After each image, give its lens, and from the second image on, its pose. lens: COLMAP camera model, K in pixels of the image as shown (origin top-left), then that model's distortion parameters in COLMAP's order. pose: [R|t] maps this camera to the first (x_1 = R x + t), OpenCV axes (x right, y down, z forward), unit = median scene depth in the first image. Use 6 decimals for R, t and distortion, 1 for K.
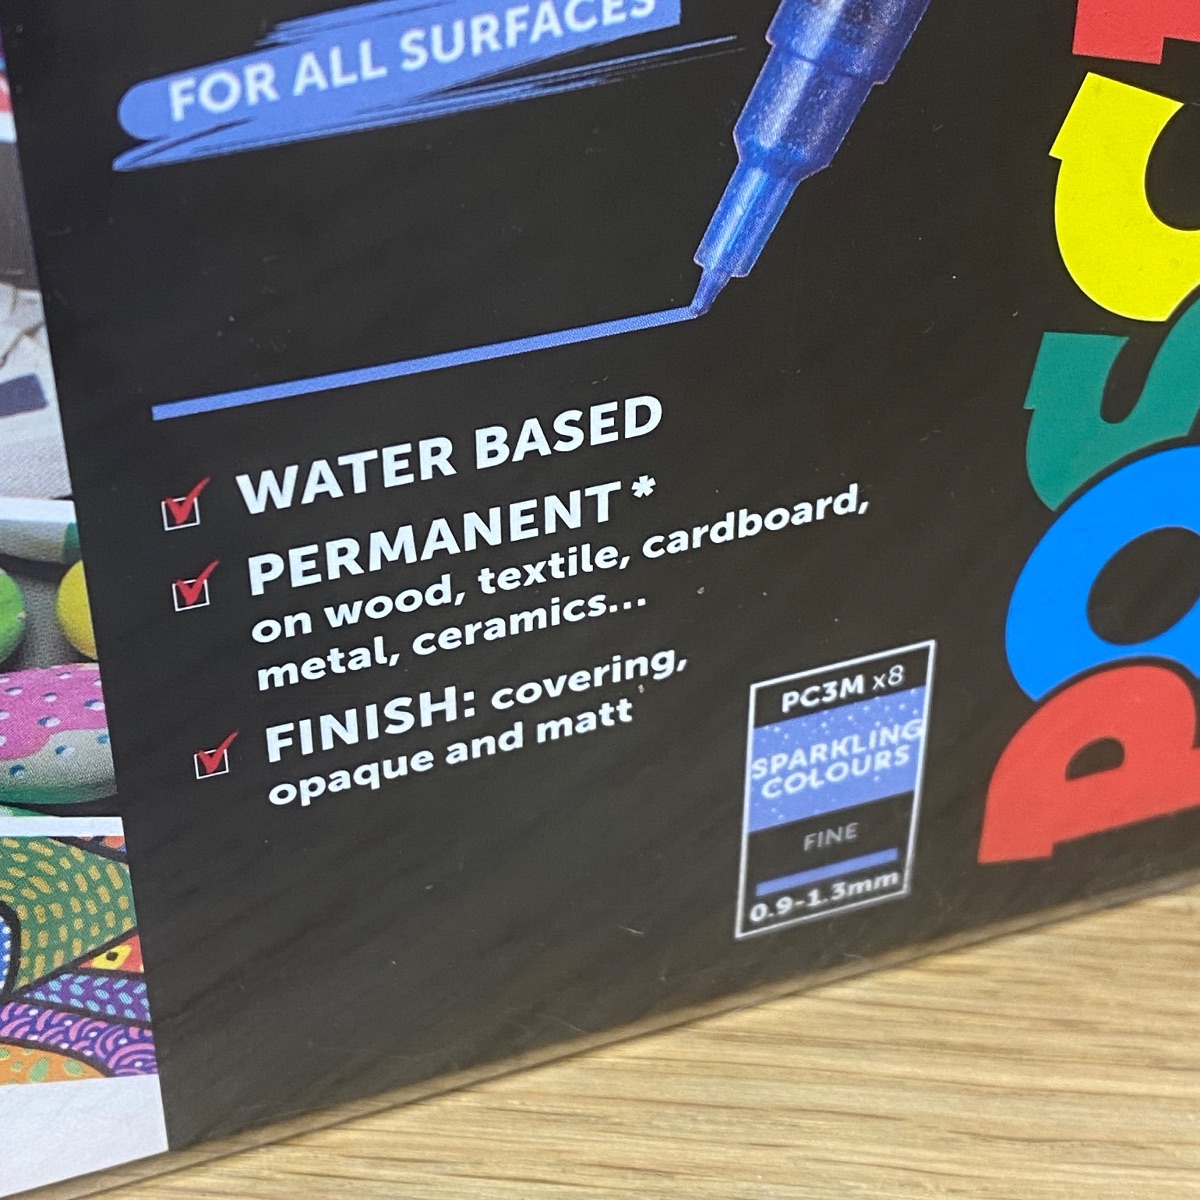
lens RADIAL K [[2466.7, 0, 600.5], [0, 2466.7, 598.9], [0, 0, 1]] dist [0.126046, 0.000000]
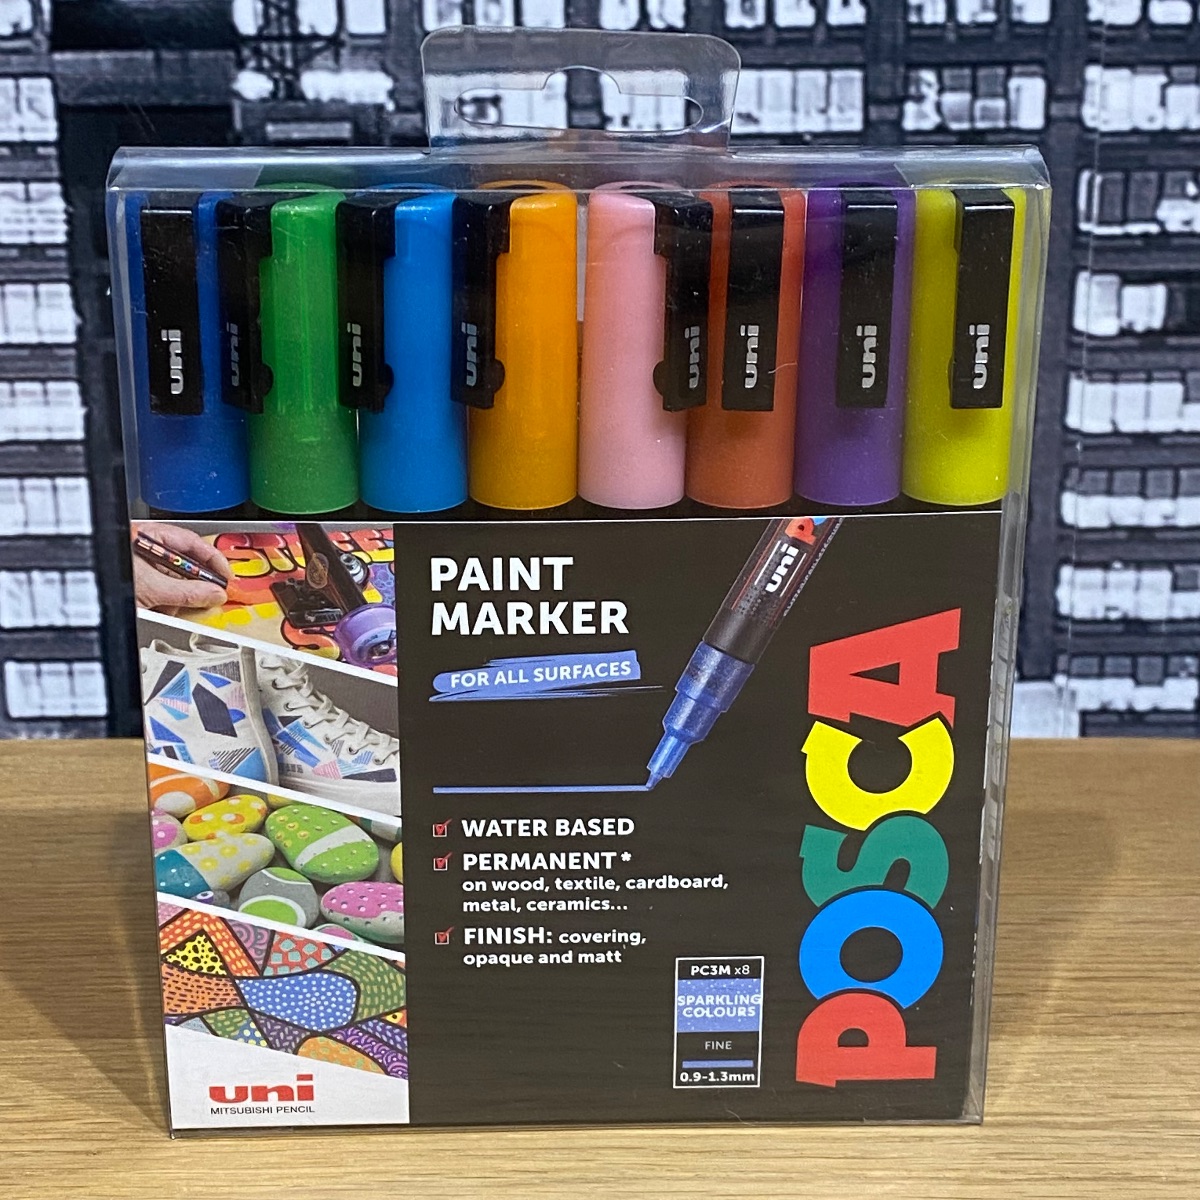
lens RADIAL K [[2471.0, 0, 596.9], [0, 2471.0, 598.7], [0, 0, 1]] dist [0.150485, 0.000000]
pose [[0.946449, 0.124385, -0.297929, 0.672951], [-0.194270, 0.956457, -0.217829, 0.244763], [0.257862, 0.264043, 0.929402, -1.339504]]
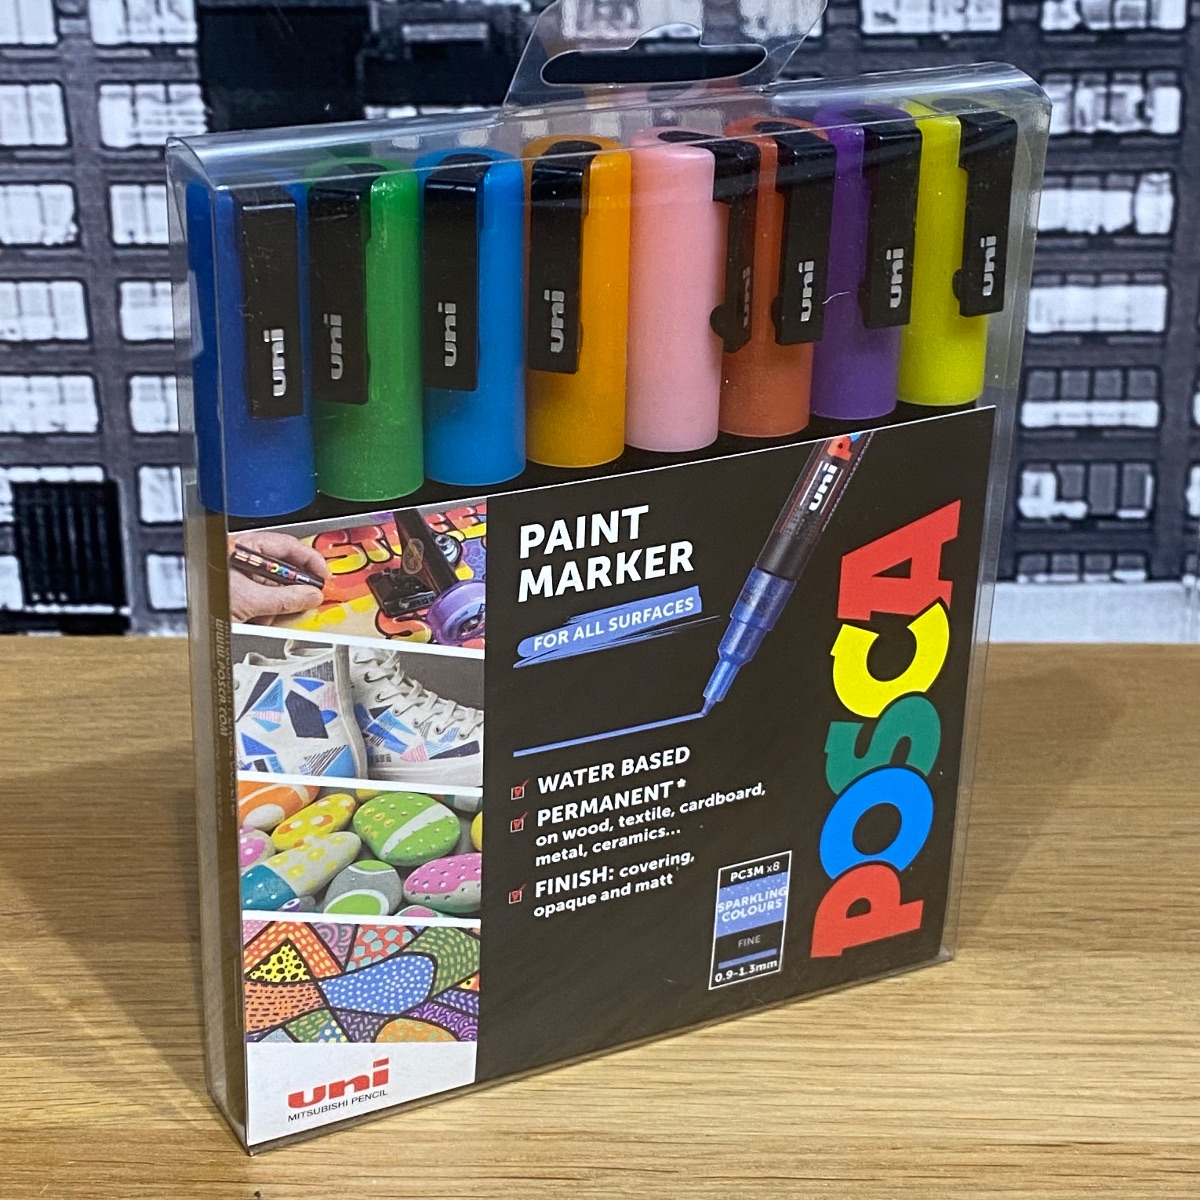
lens RADIAL K [[2471.0, 0, 616.9], [0, 2471.0, 582.7], [0, 0, 1]] dist [0.150485, 0.000000]
pose [[0.993383, -0.011329, 0.114286, -0.325777], [0.031874, 0.983224, -0.179593, 0.199975], [-0.110334, 0.182048, 0.977080, -1.472114]]
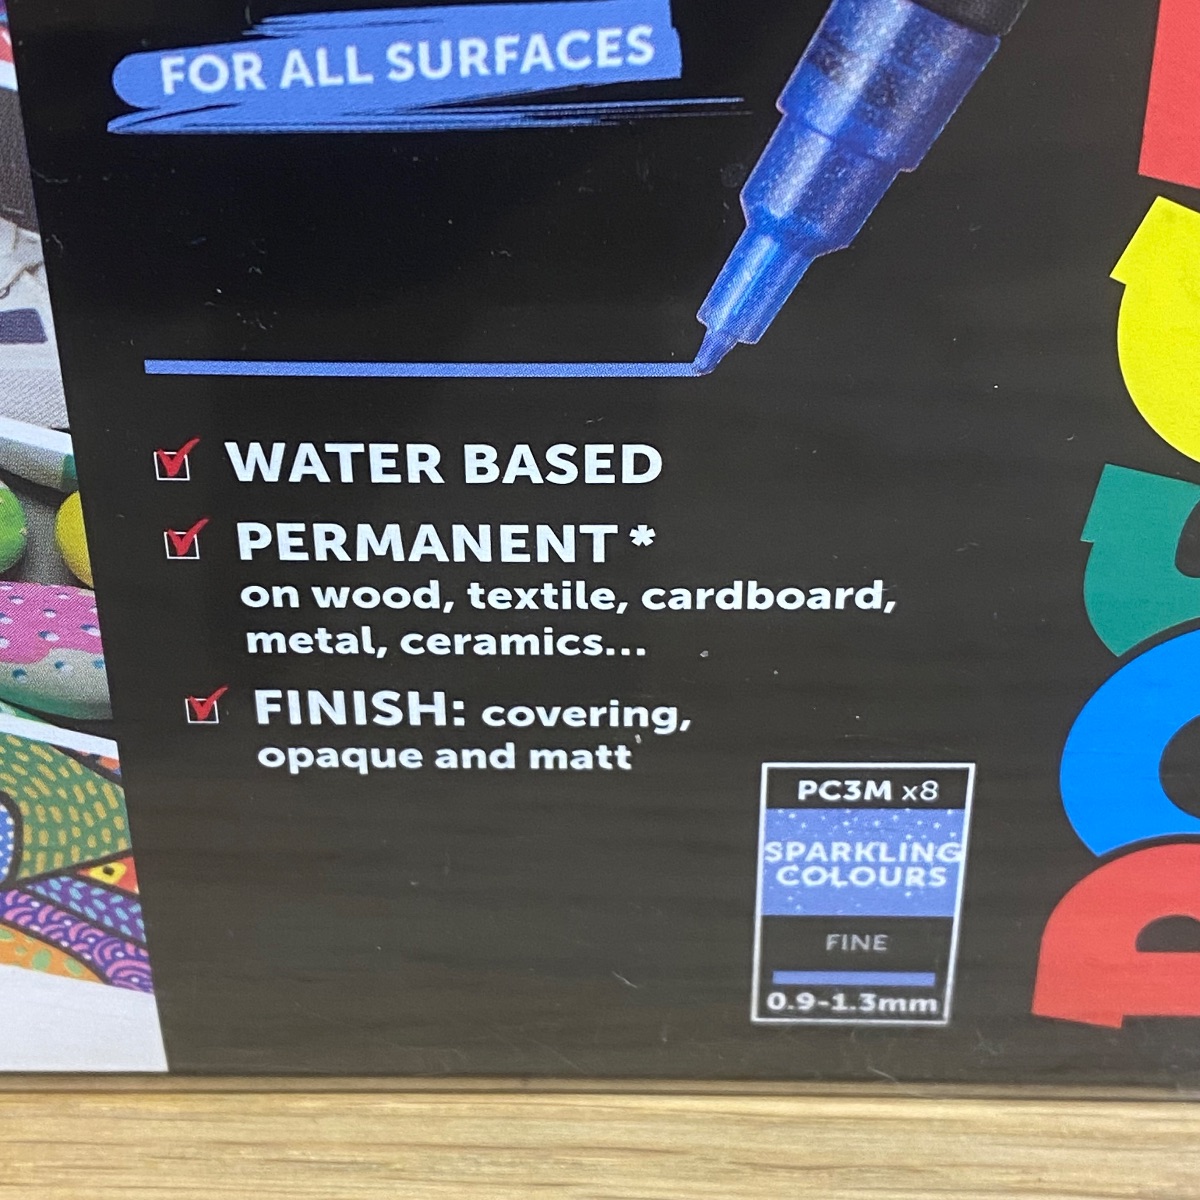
lens RADIAL K [[2466.7, 0, 576.4], [0, 2466.7, 593.6], [0, 0, 1]] dist [0.126046, 0.000000]
pose [[0.926577, 0.207573, -0.313637, 0.297186], [-0.214035, 0.976724, 0.014097, -0.029849], [0.309263, 0.054067, 0.949438, 0.048067]]
